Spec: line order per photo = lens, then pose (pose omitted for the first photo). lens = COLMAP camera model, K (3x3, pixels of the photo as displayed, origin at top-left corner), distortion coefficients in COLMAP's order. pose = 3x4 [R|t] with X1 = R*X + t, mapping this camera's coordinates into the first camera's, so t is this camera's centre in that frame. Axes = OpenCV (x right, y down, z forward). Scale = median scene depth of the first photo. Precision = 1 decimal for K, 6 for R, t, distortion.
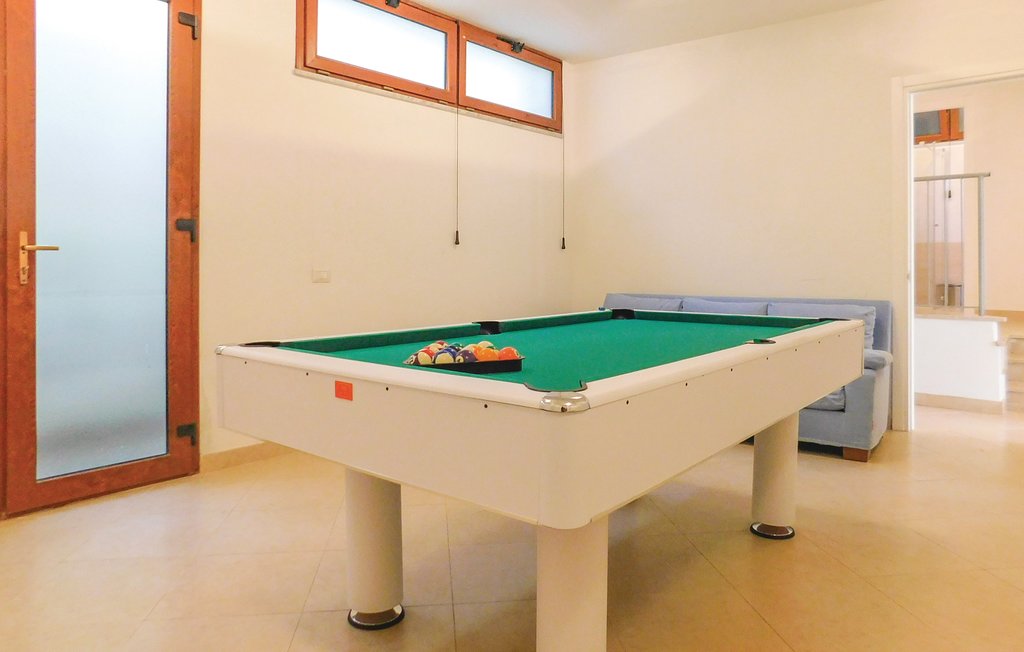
lens RADIAL K [[689.1, 0, 493.2], [0, 689.1, 270.4], [0, 0, 1]] dist [0.000611, 0.000808]
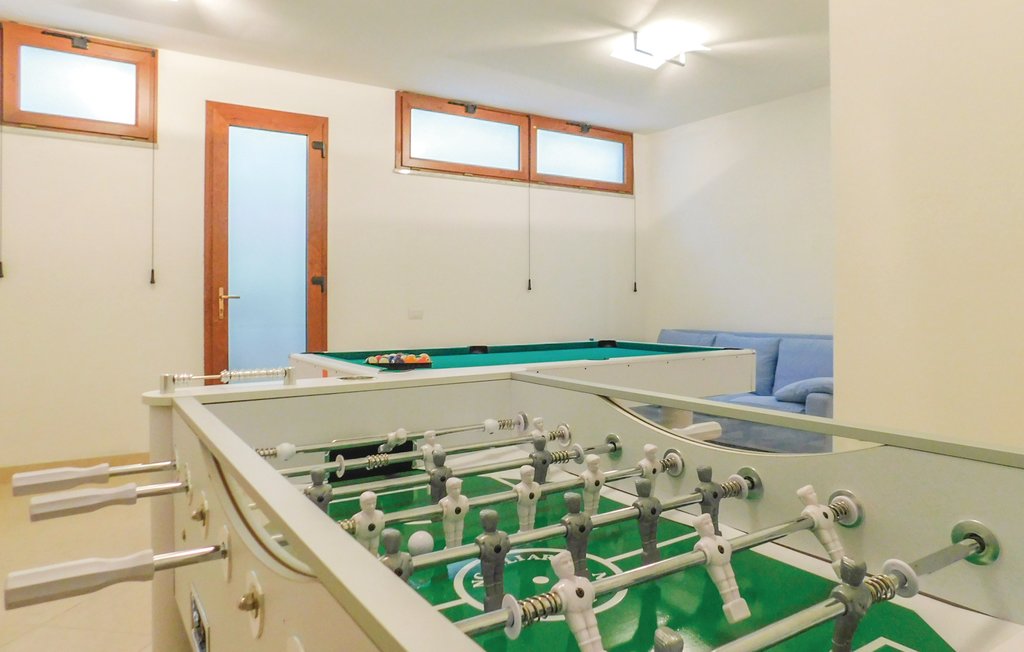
lens RADIAL K [[689.1, 0, 512.2], [0, 689.1, 322.3], [0, 0, 1]] dist [0.000611, 0.000808]
pose [[0.954665, 0.006097, -0.297619, 0.302382], [0.000159, 0.999780, 0.020991, -0.004103], [0.297682, -0.020087, 0.954454, -0.238586]]
